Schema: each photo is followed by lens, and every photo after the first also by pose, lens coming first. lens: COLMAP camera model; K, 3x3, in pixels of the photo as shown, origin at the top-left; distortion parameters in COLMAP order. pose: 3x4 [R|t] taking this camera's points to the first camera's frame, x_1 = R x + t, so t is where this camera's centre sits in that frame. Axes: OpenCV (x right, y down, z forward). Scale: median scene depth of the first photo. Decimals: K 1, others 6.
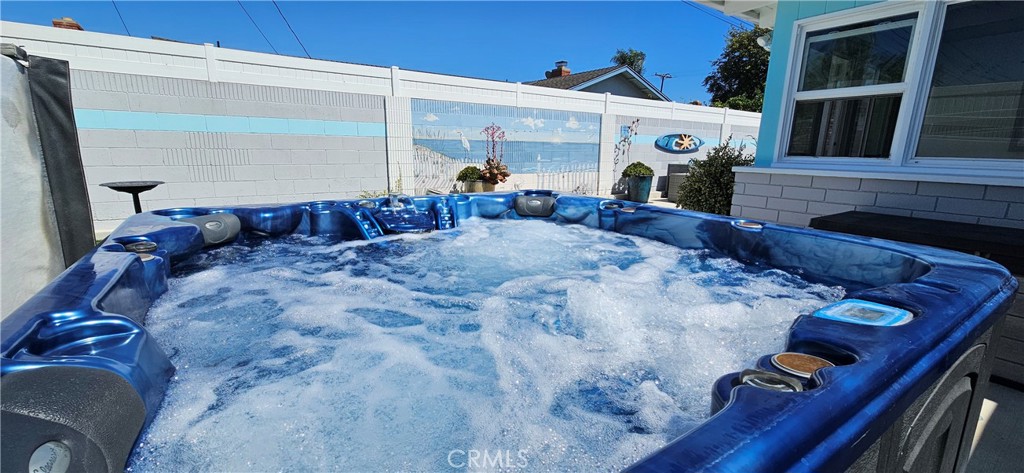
lens RADIAL K [[420.2, 0, 510.6], [0, 420.2, 236.6], [0, 0, 1]] dist [0.003073, -0.000529]
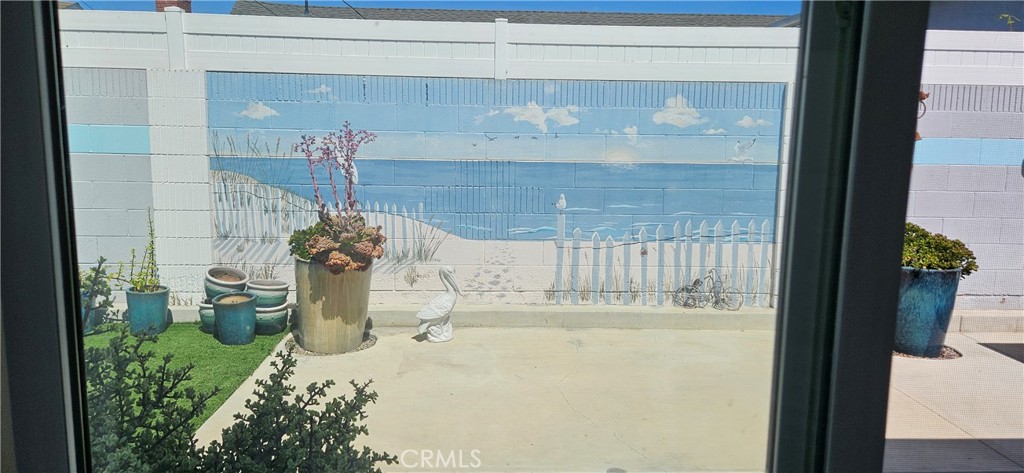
lens RADIAL K [[653.5, 0, 512.2], [0, 653.5, 236.4], [0, 0, 1]] dist [0.037808, 0.000296]
pose [[0.844377, 0.069150, -0.531268, 0.360220], [-0.114324, 0.992051, -0.052578, -0.119680], [0.523409, 0.105133, 0.845571, 0.466610]]
